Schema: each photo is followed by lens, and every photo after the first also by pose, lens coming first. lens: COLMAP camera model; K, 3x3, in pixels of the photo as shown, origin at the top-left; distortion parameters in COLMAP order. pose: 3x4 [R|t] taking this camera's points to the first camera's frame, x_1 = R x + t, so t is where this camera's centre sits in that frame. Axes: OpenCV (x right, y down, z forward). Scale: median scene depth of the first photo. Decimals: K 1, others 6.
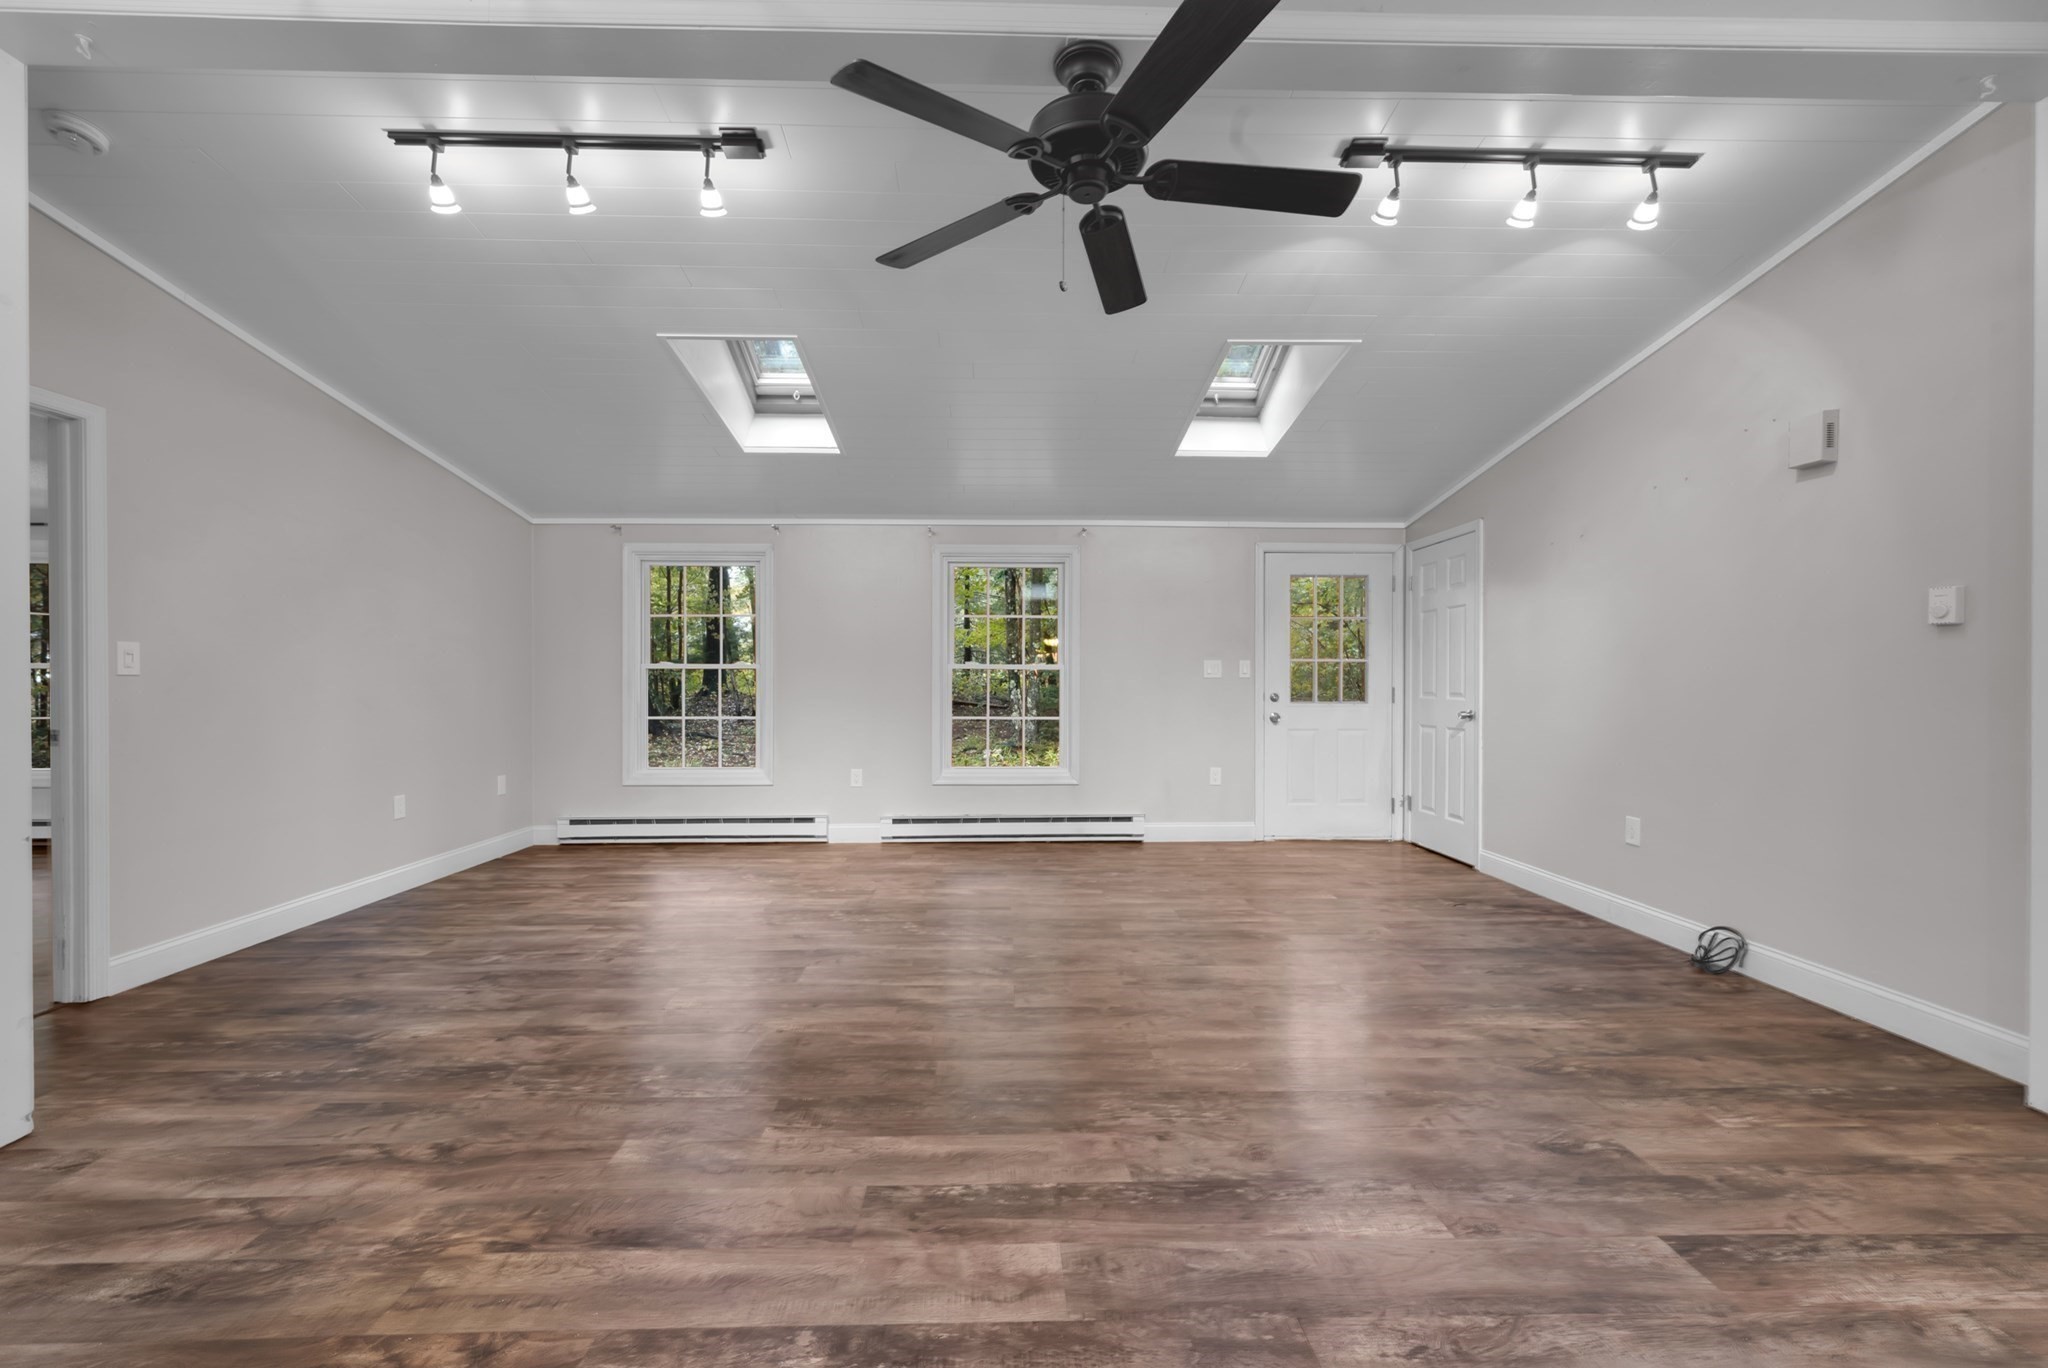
lens RADIAL K [[814.1, 0, 1024.1], [0, 814.1, 688.9], [0, 0, 1]] dist [0.000601, -0.000032]
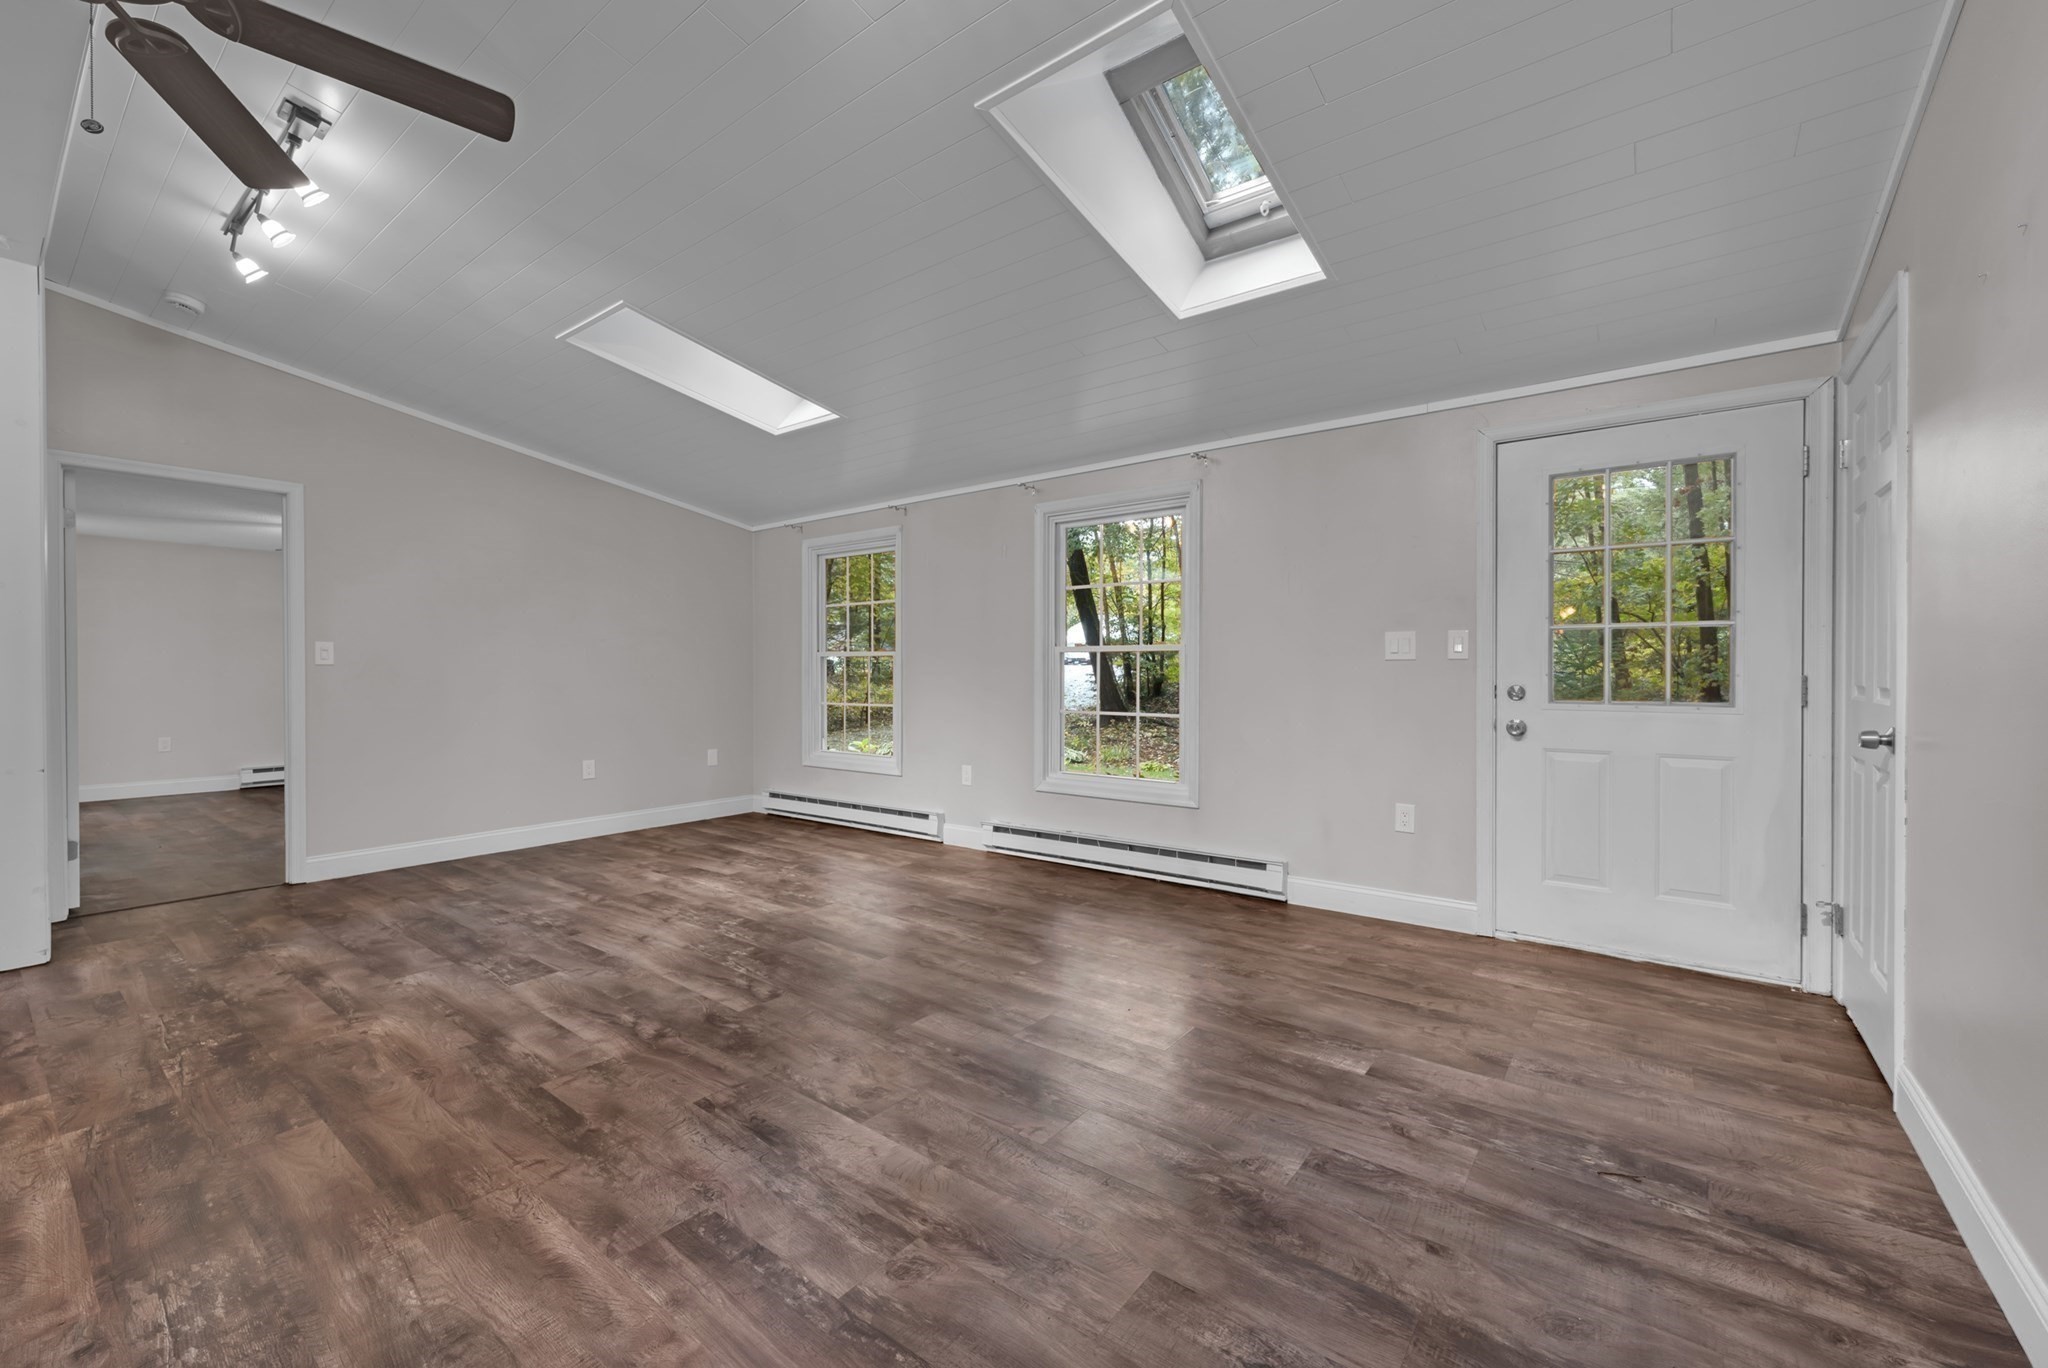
lens RADIAL K [[820.9, 0, 1014.3], [0, 820.9, 679.2], [0, 0, 1]] dist [-0.000721, 0.000212]
pose [[0.775358, 0.004365, -0.631506, 0.409730], [-0.002877, 0.999990, 0.003379, 0.000075], [0.631515, -0.000803, 0.775363, 0.335302]]
